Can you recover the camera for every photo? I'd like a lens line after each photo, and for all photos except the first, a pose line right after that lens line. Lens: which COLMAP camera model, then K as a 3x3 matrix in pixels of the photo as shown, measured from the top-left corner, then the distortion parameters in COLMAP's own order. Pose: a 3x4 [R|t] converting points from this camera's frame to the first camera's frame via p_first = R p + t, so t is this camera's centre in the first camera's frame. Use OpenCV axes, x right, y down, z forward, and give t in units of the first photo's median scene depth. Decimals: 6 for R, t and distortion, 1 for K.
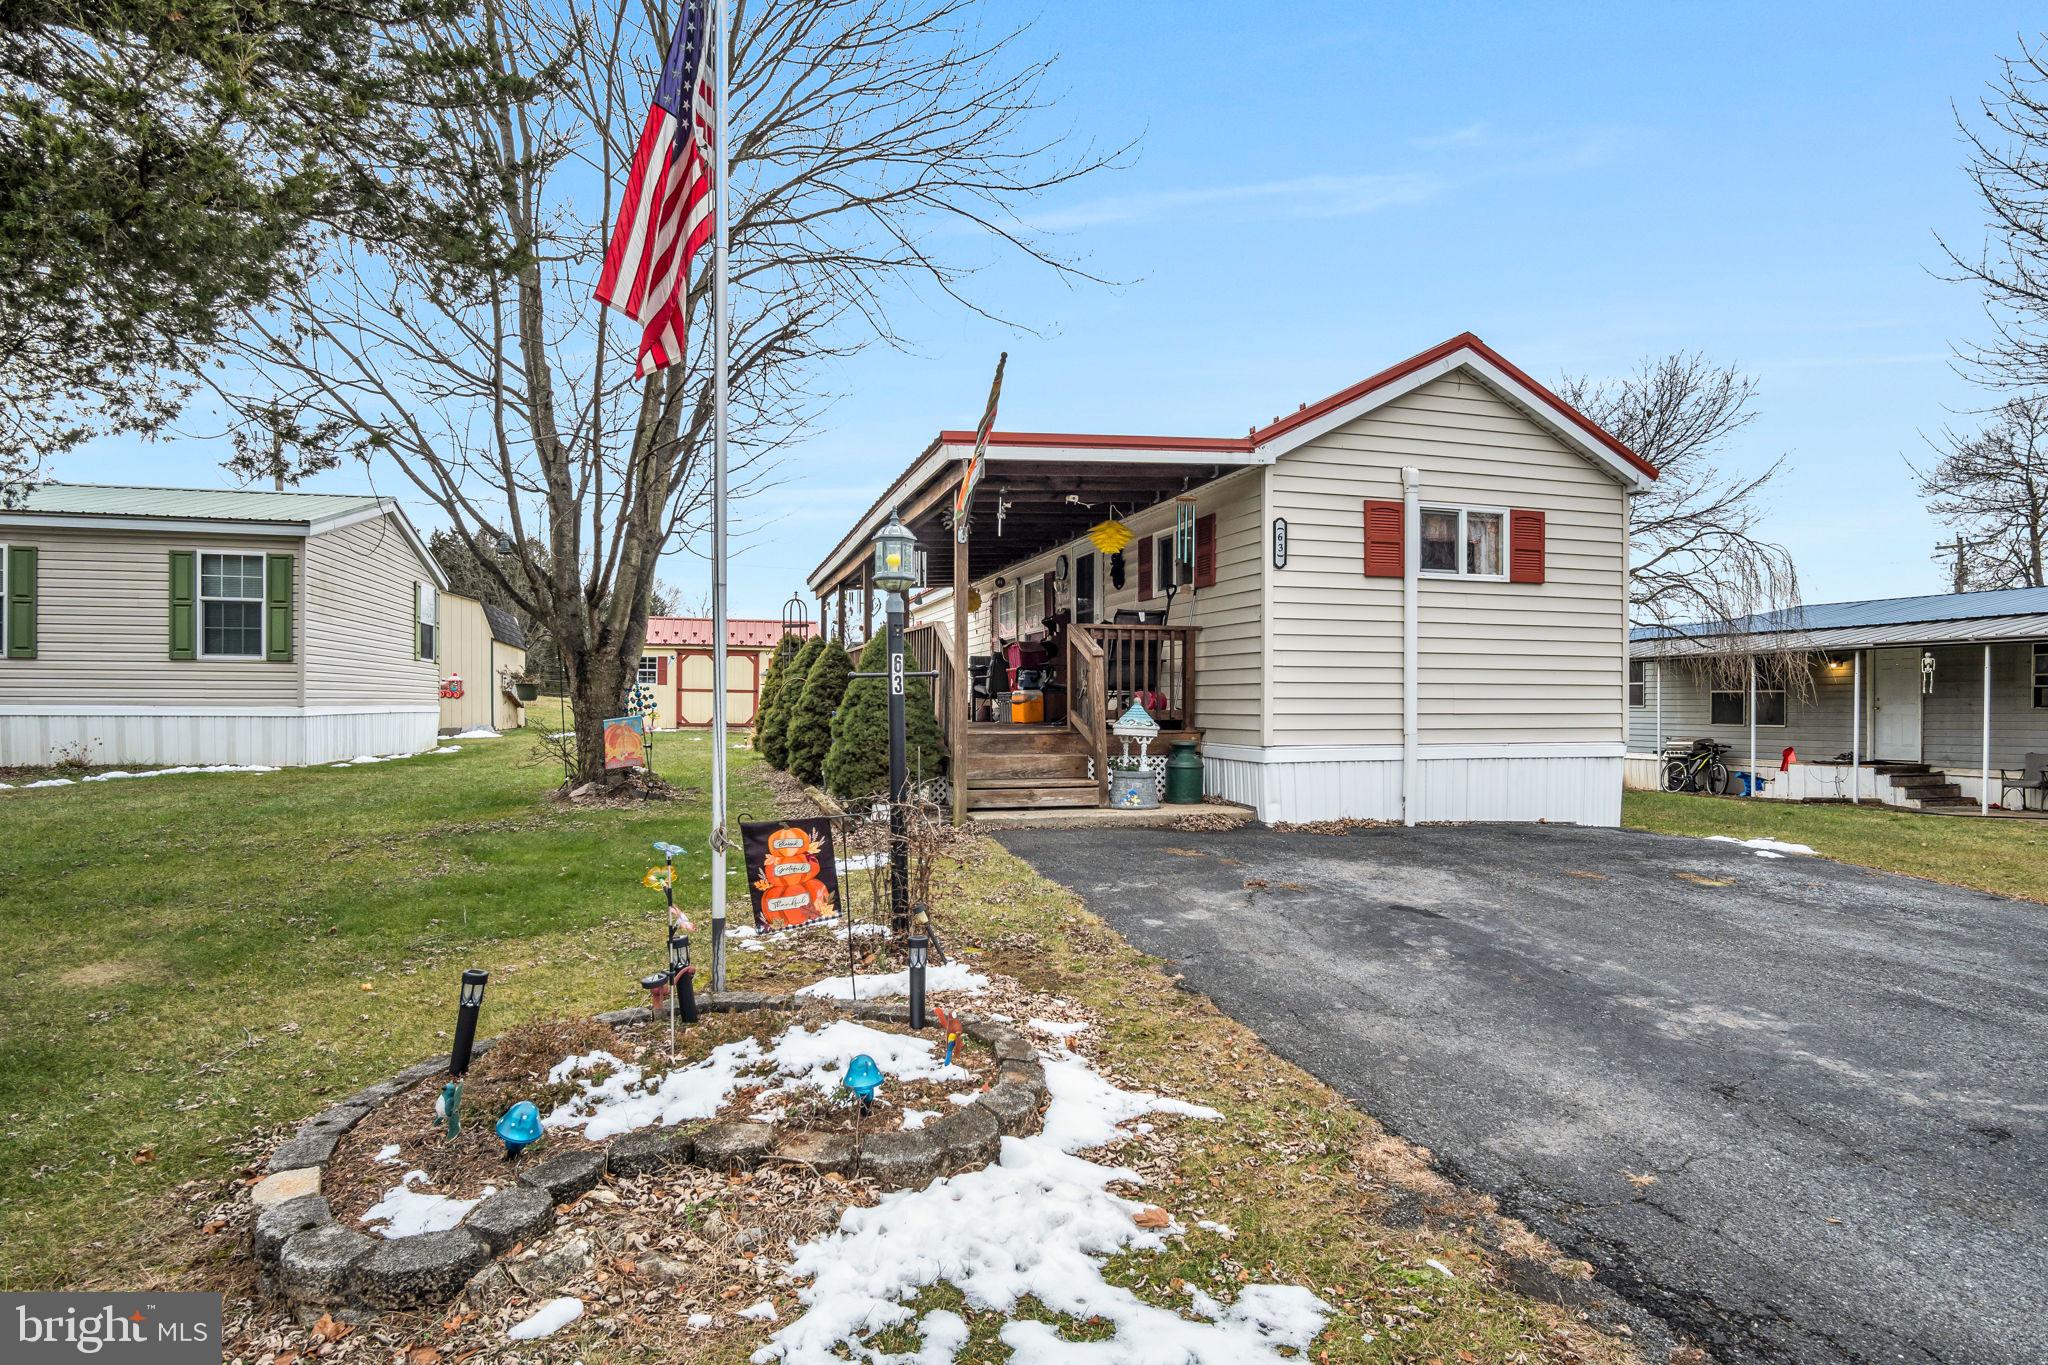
lens RADIAL K [[1091.2, 0, 1050.1], [0, 1091.2, 711.7], [0, 0, 1]] dist [-0.024527, 0.000781]
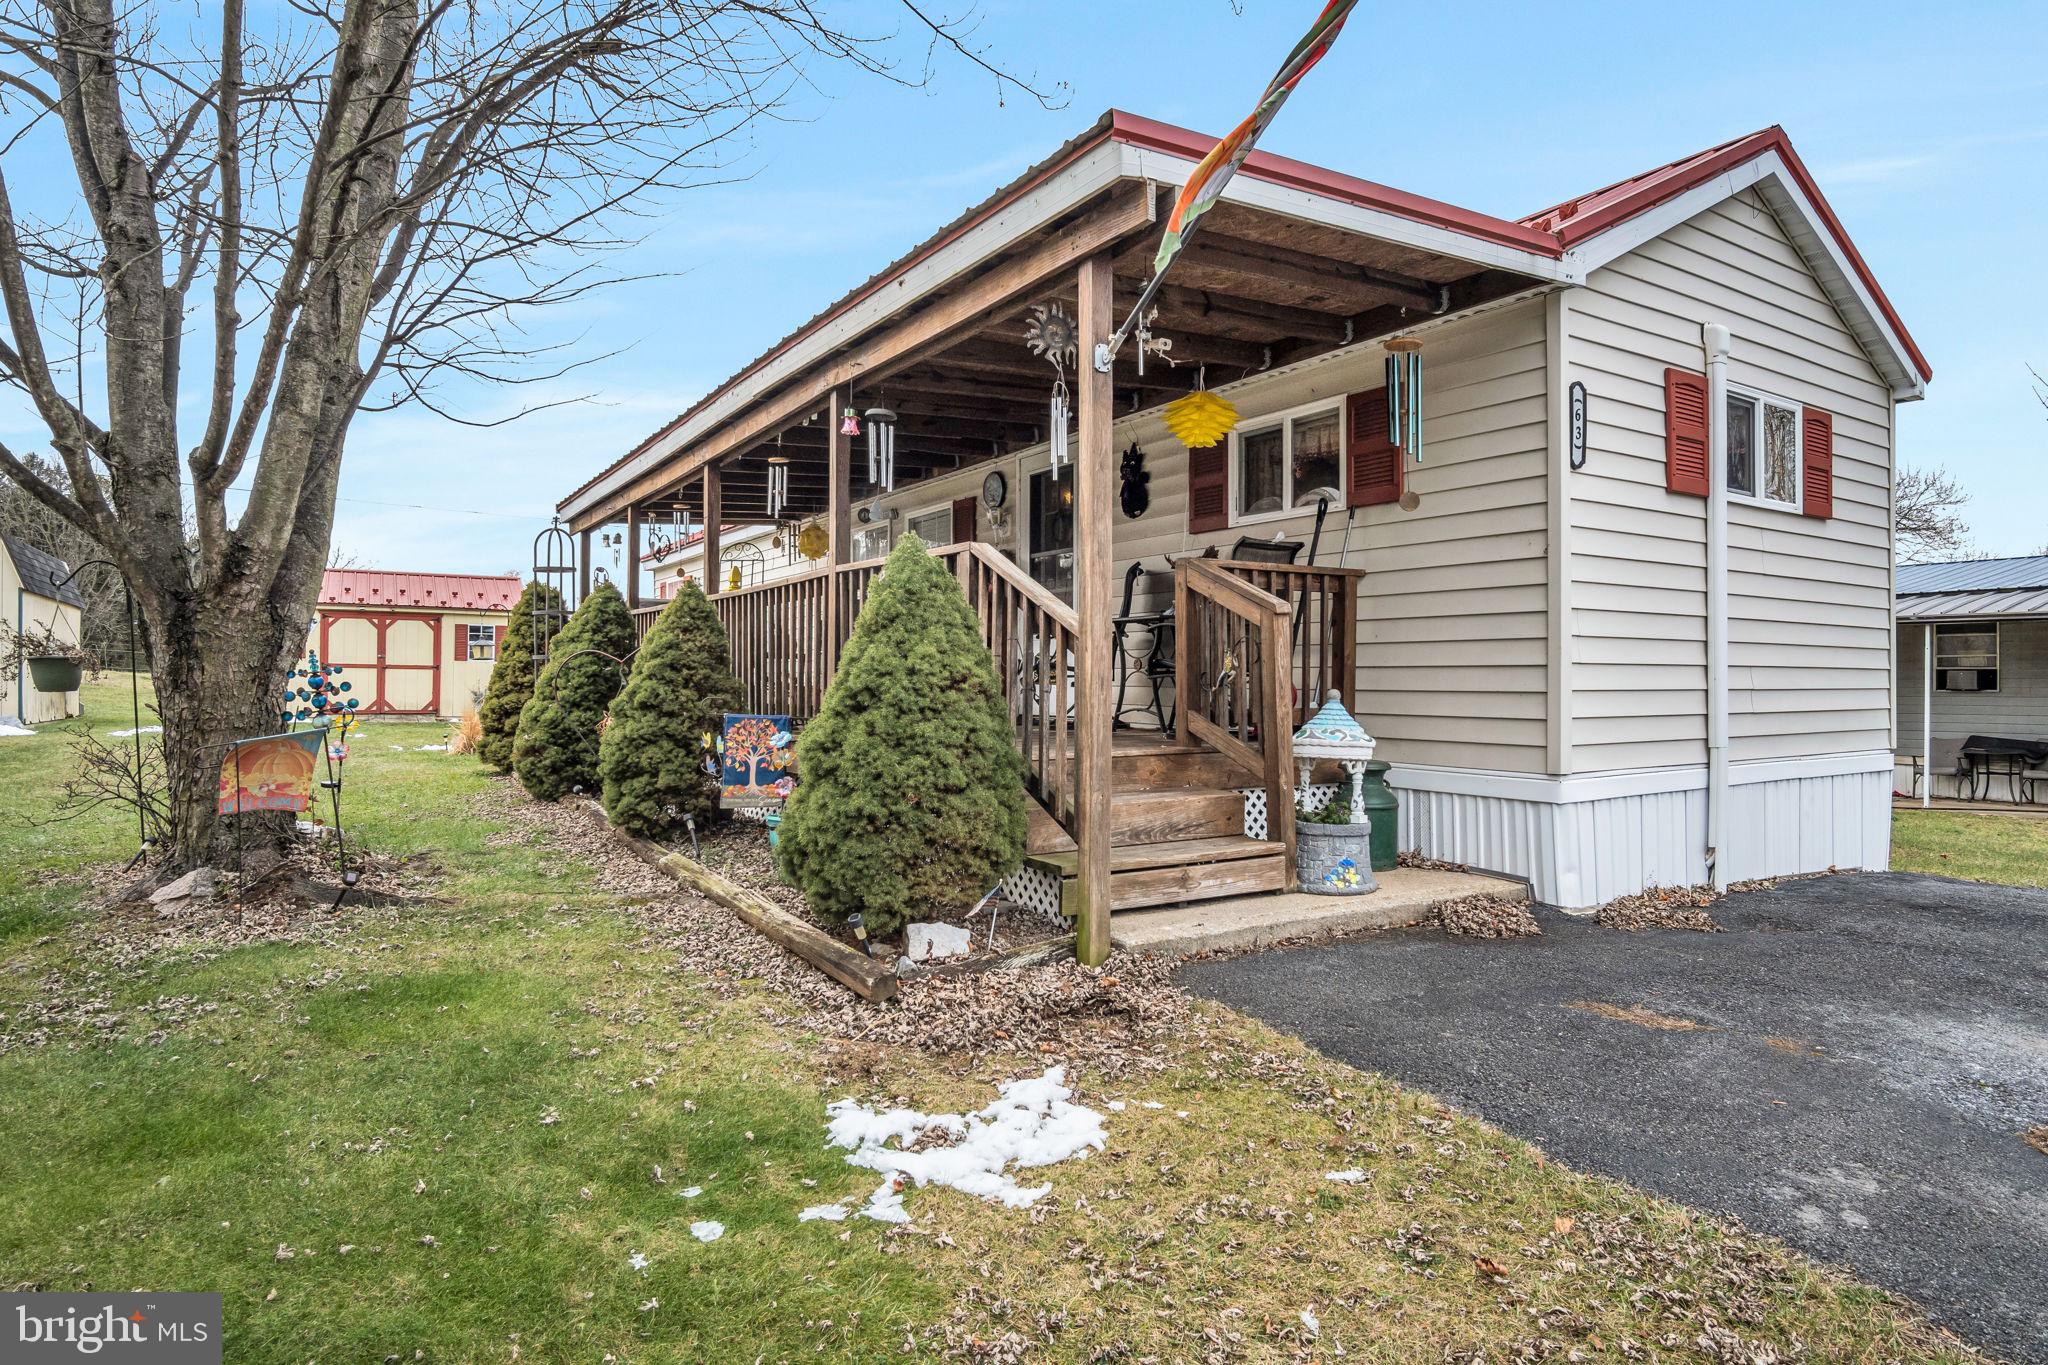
lens RADIAL K [[1114.8, 0, 1035.8], [0, 1114.8, 675.0], [0, 0, 1]] dist [-0.030702, 0.008718]
pose [[0.966079, 0.001733, 0.258241, -0.201262], [0.001186, 0.999937, -0.011147, -0.013388], [-0.258244, 0.011075, 0.966016, 0.456493]]
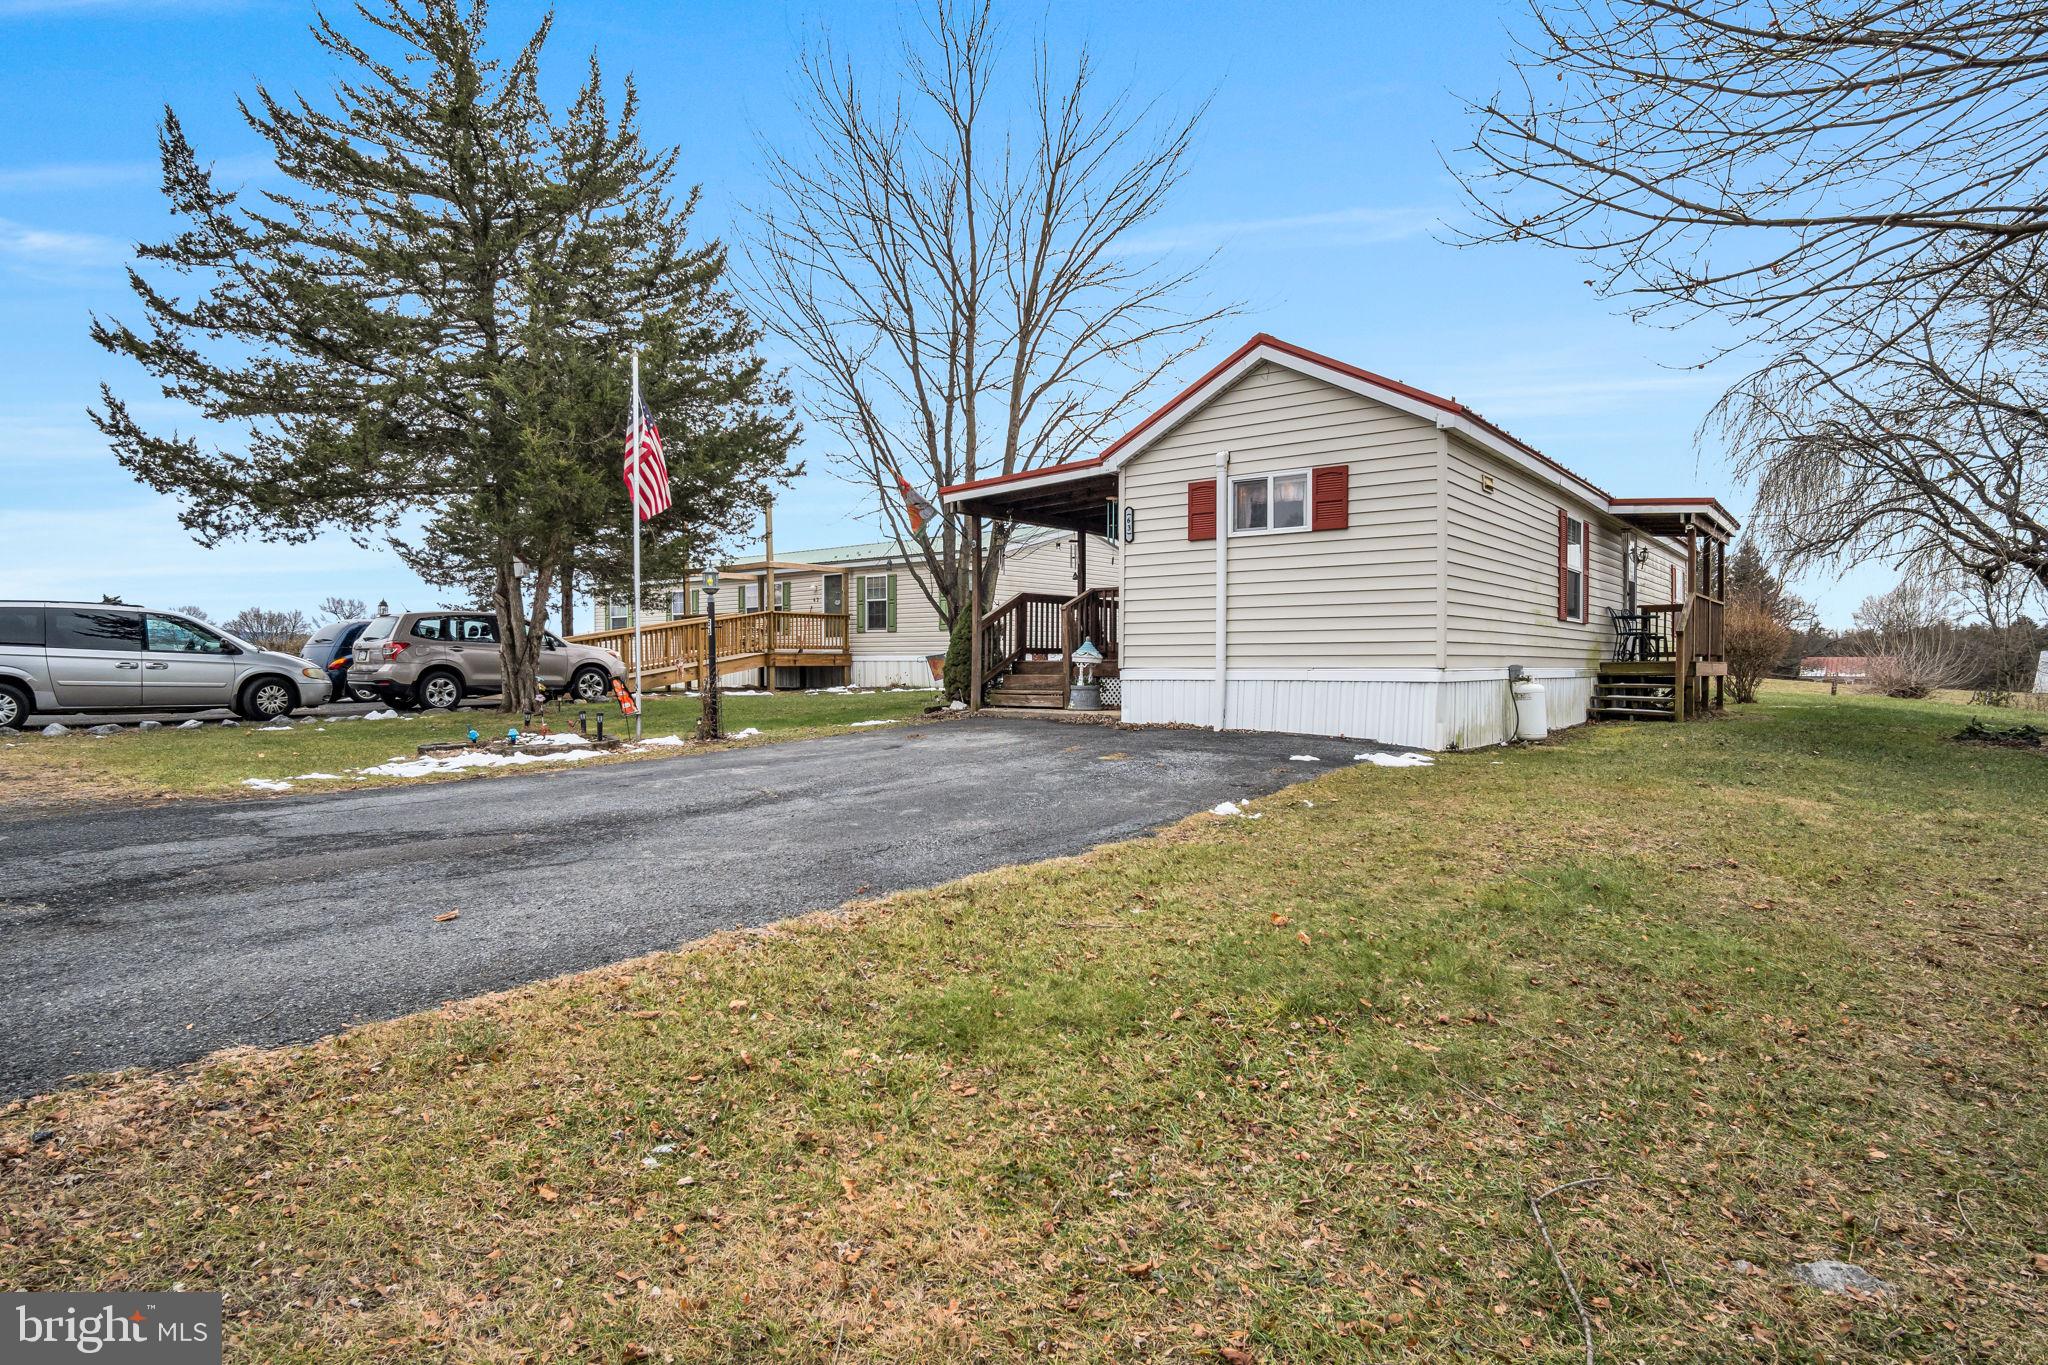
lens RADIAL K [[1114.8, 0, 1035.8], [0, 1114.8, 675.0], [0, 0, 1]] dist [-0.030702, 0.008718]
pose [[0.571164, 0.003794, -0.820828, 1.202600], [-0.005750, 0.999983, 0.000621, 0.036214], [0.820816, 0.004365, 0.571176, 0.068803]]
